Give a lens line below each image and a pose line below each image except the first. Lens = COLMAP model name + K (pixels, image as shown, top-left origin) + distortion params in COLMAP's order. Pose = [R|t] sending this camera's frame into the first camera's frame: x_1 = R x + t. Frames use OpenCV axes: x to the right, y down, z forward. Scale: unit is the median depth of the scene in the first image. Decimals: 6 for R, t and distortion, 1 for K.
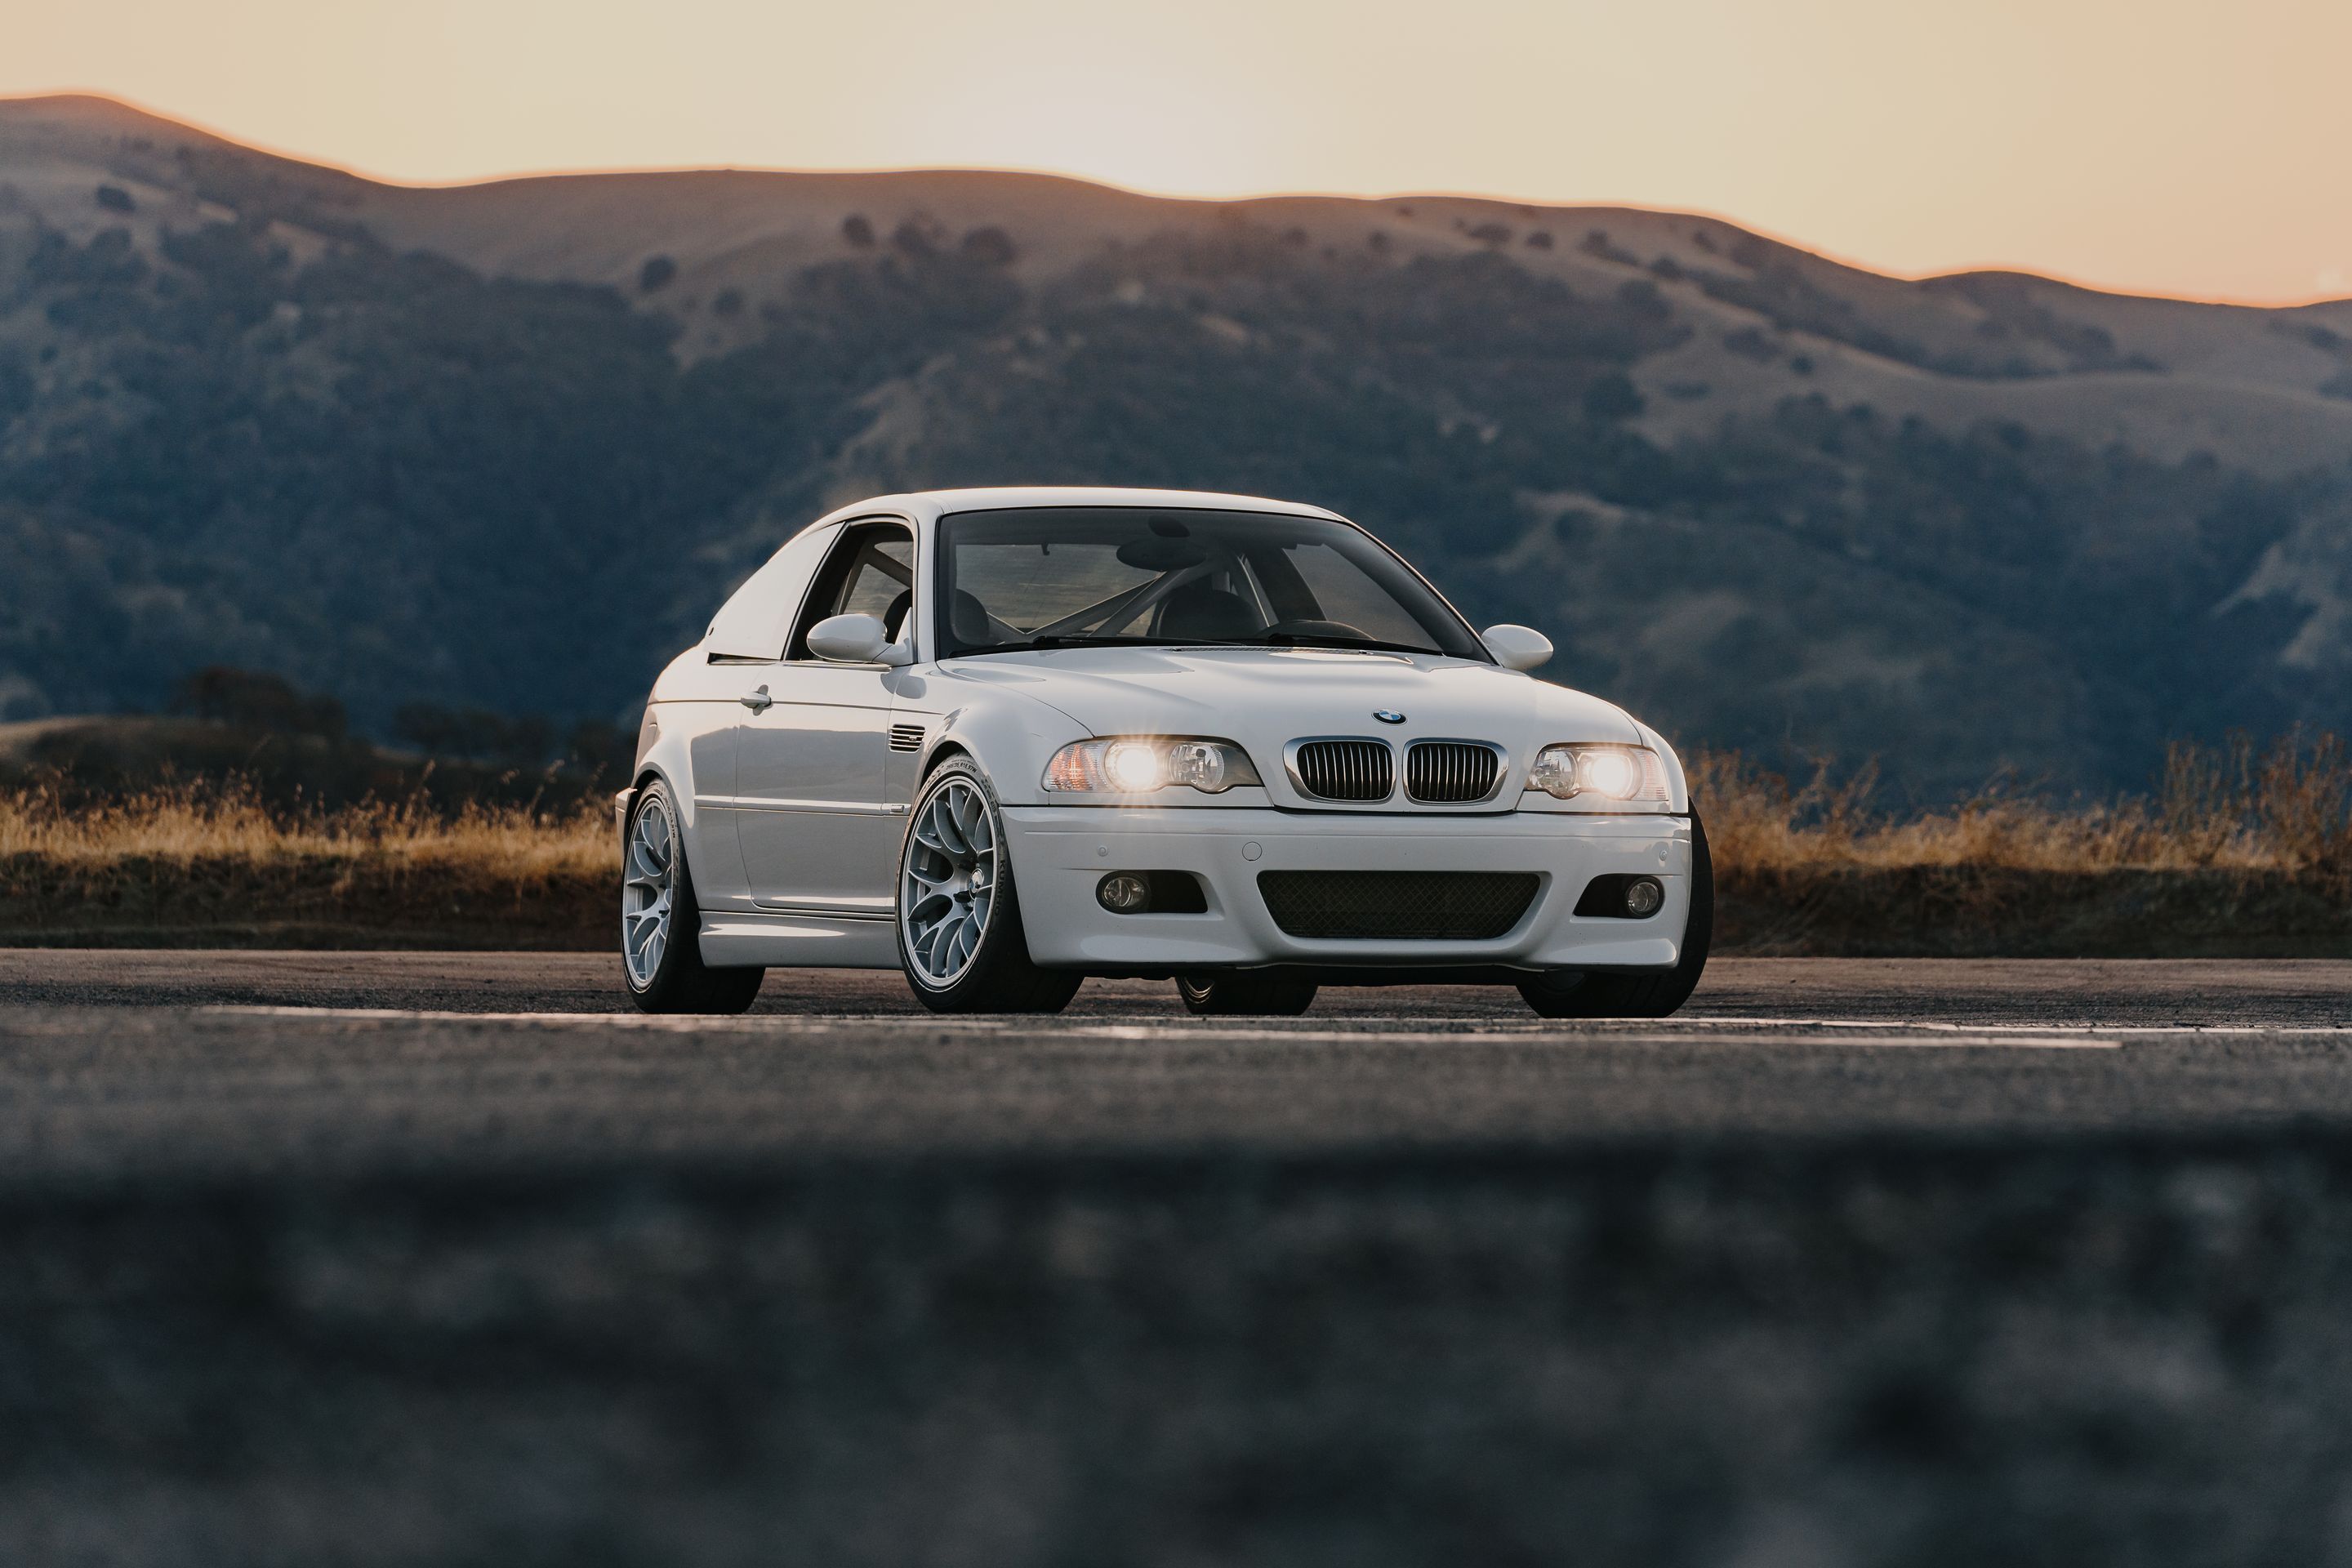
lens RADIAL K [[10653.6, 0, 1177.5], [0, 10653.6, 780.3], [0, 0, 1]] dist [0.145455, 0.000000]
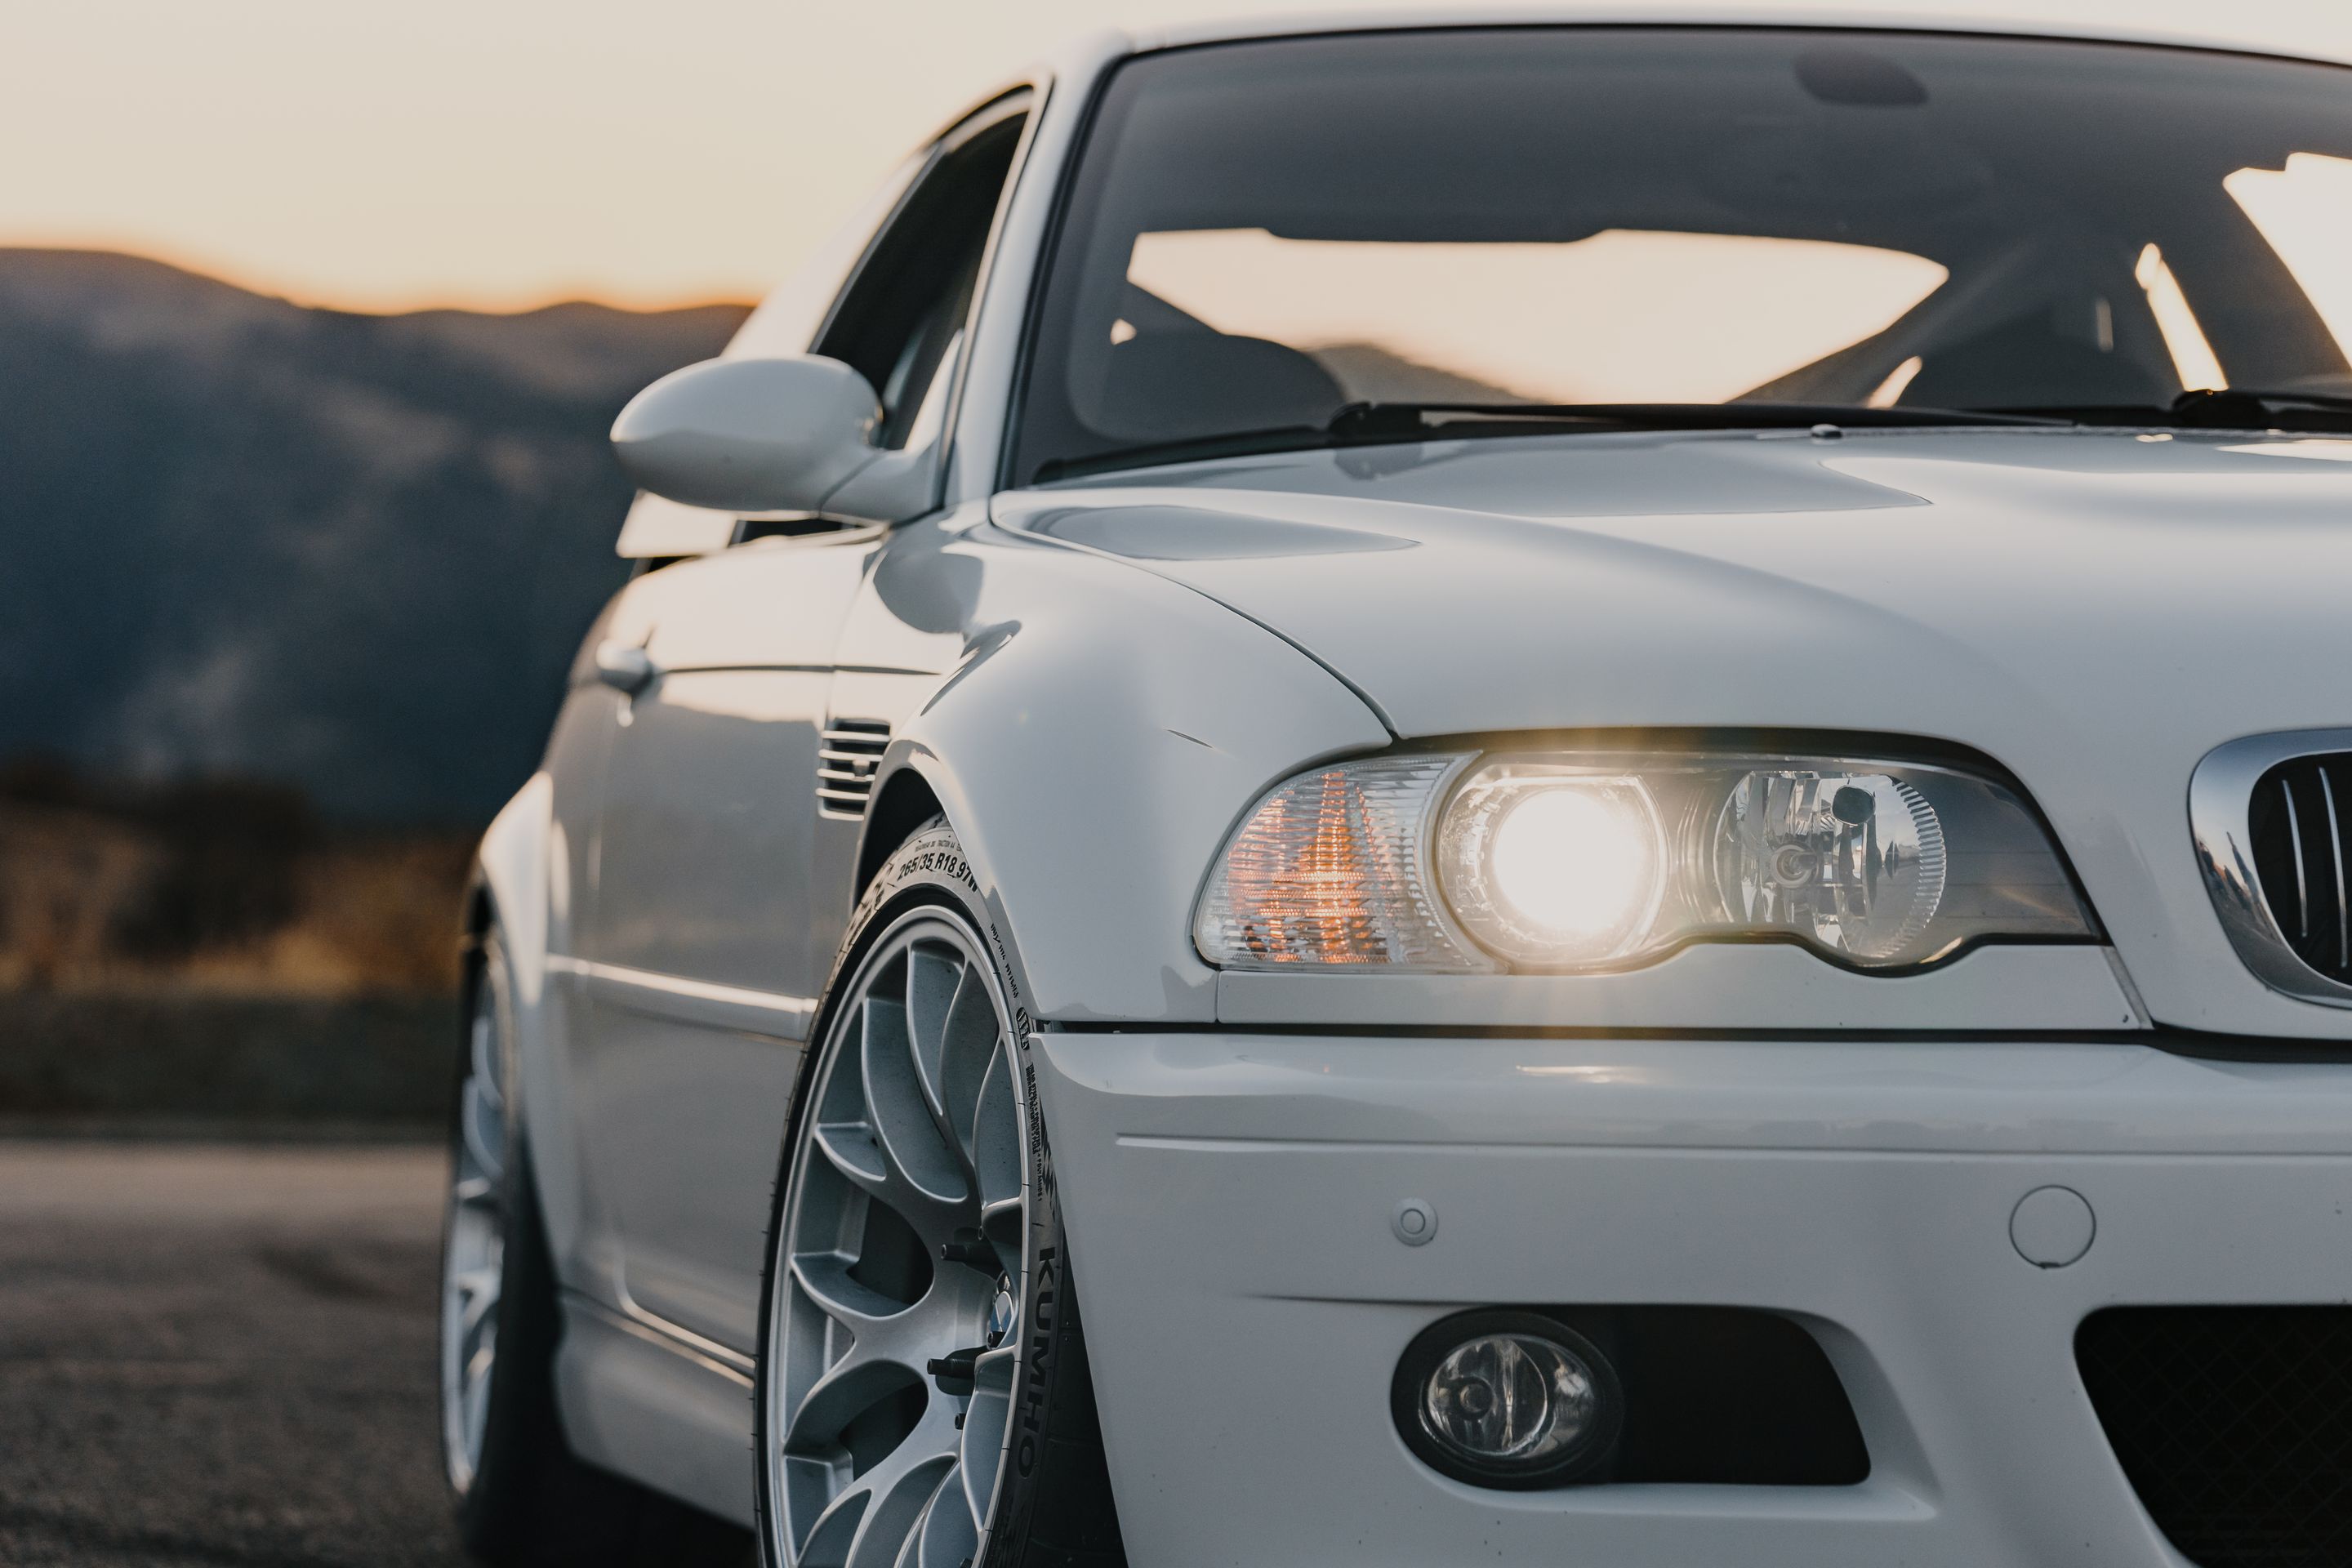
lens RADIAL K [[8420.6, 0, 1172.6], [0, 8420.6, 780.8], [0, 0, 1]] dist [0.004660, 0.000000]
pose [[0.990925, -0.007736, -0.134195, 0.011330], [0.006079, 0.999900, -0.012754, -0.000692], [0.134280, 0.011823, 0.990873, 0.731126]]
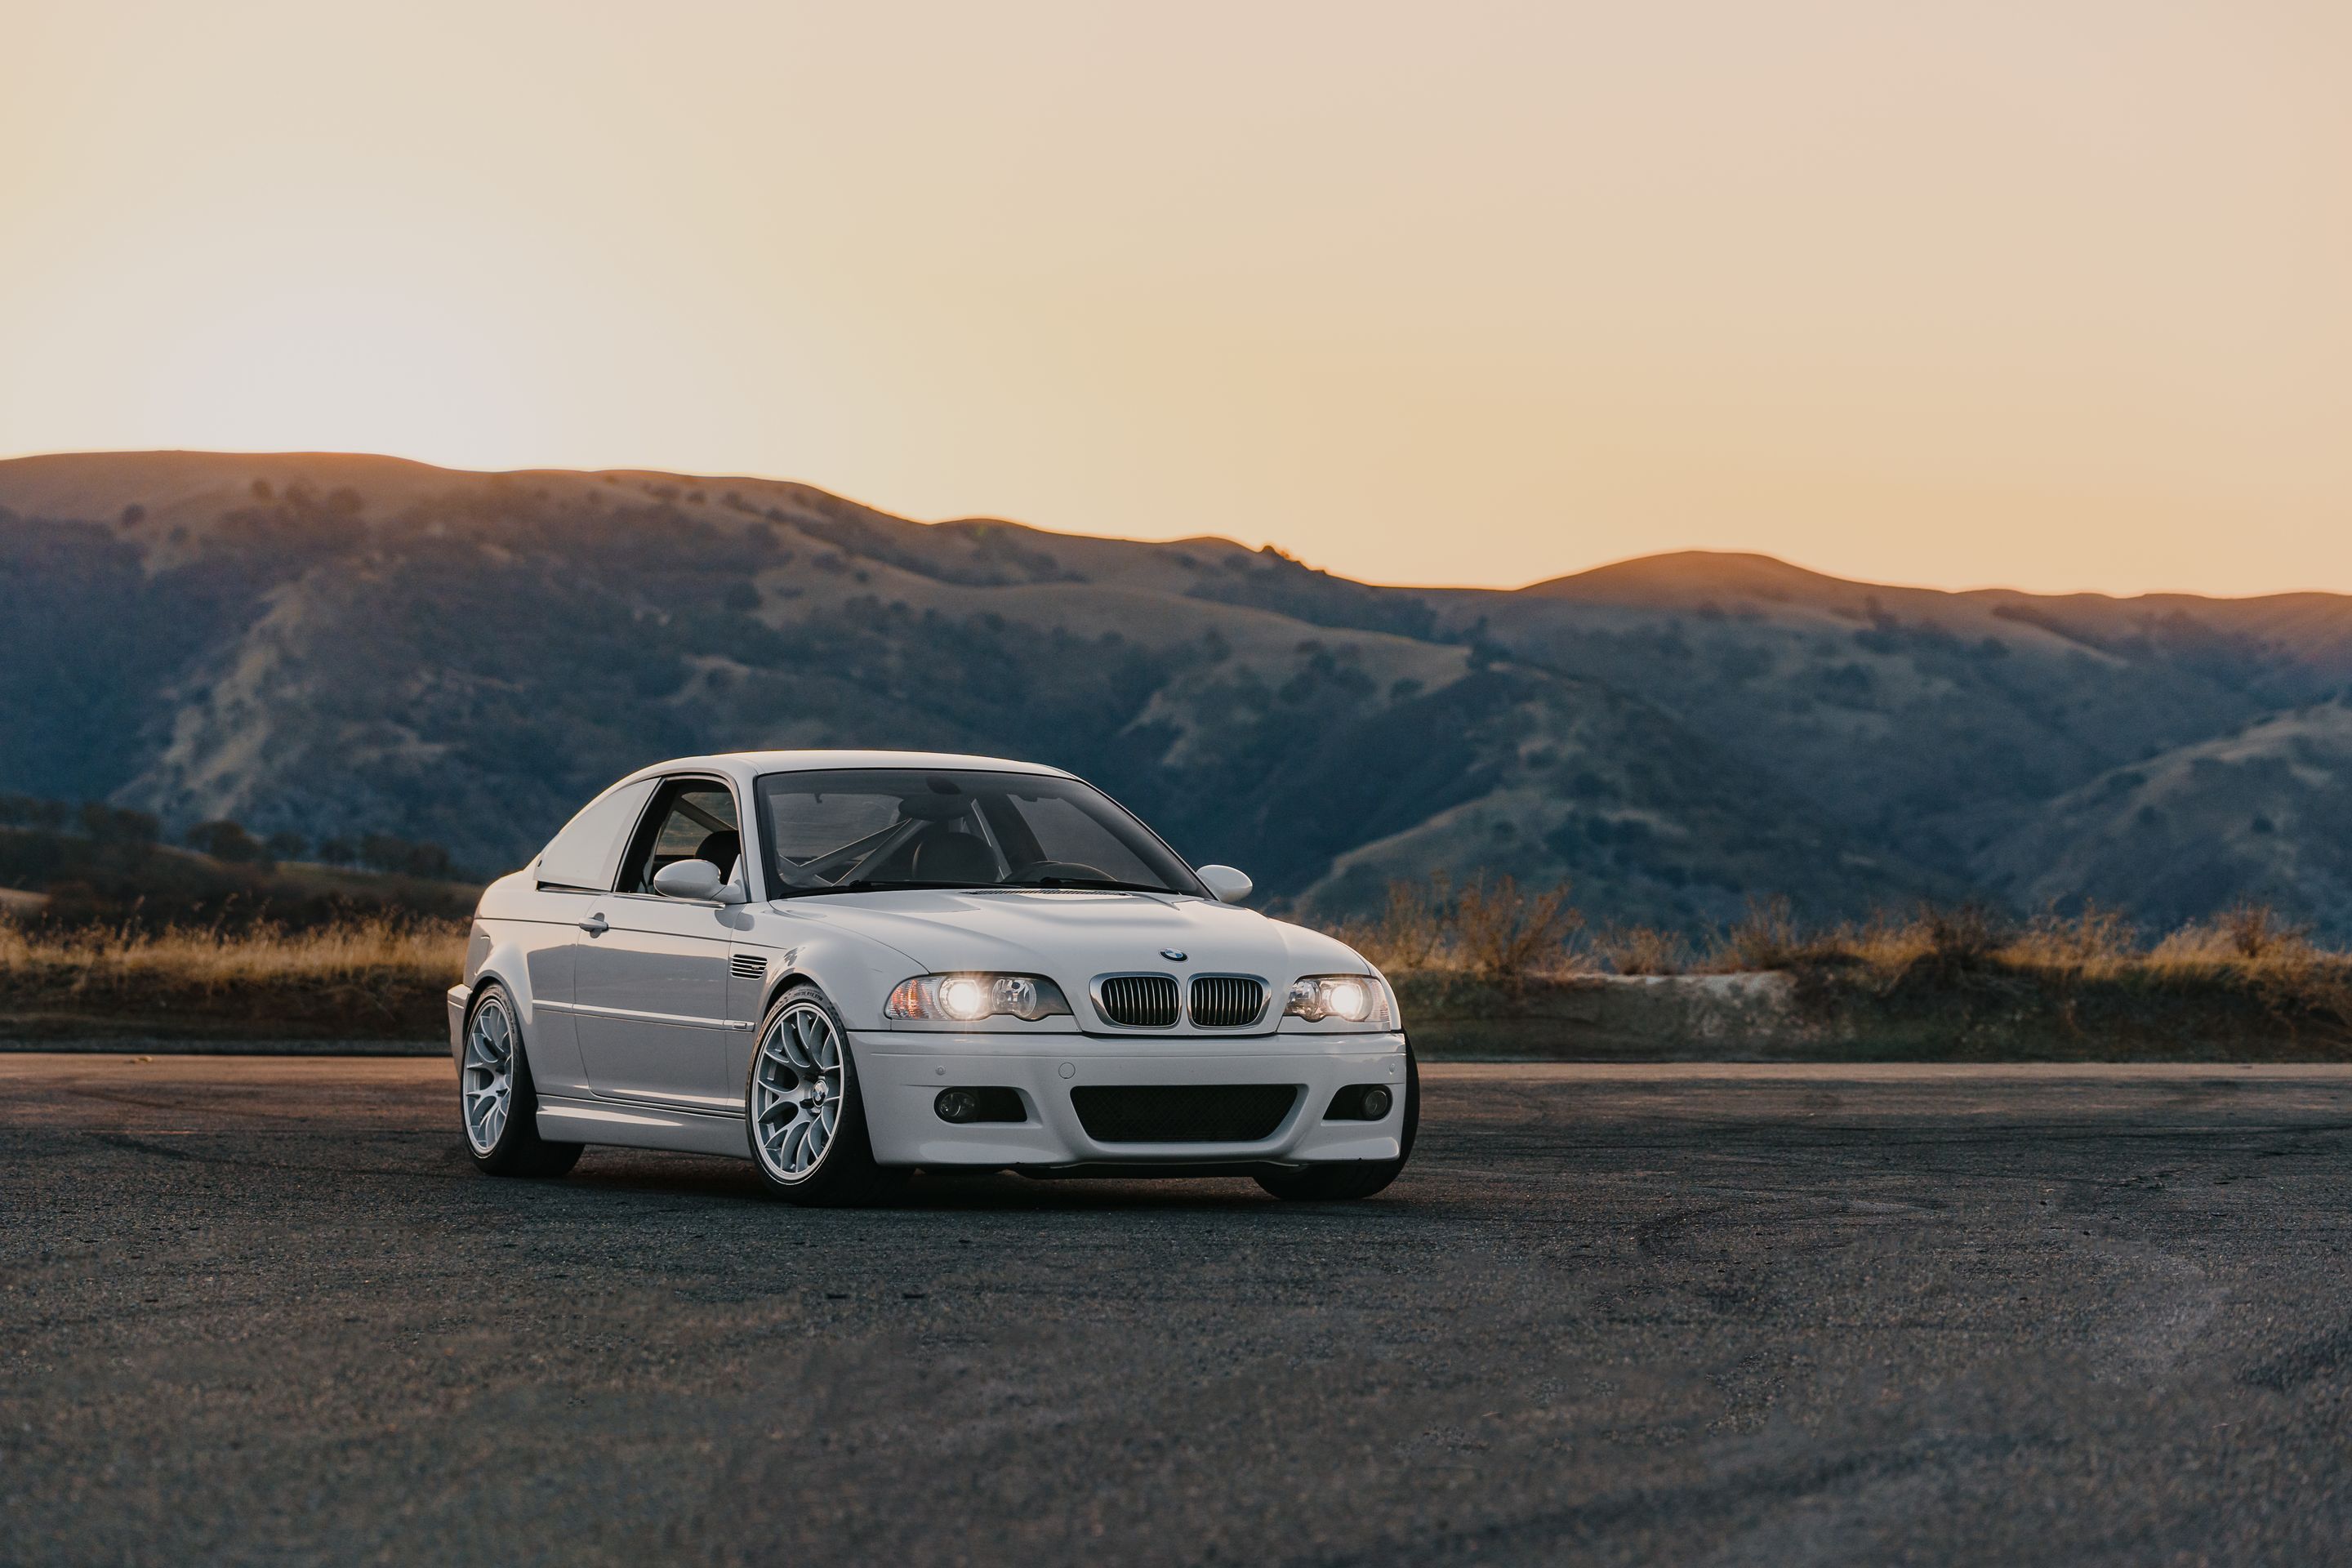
lens RADIAL K [[6556.5, 0, 1174.0], [0, 6556.5, 782.5], [0, 0, 1]] dist [0.011618, 0.000000]
pose [[0.993605, 0.000535, 0.112909, -0.057016], [0.000219, 0.999978, -0.006668, -0.018418], [-0.112910, 0.006650, 0.993583, 0.243539]]
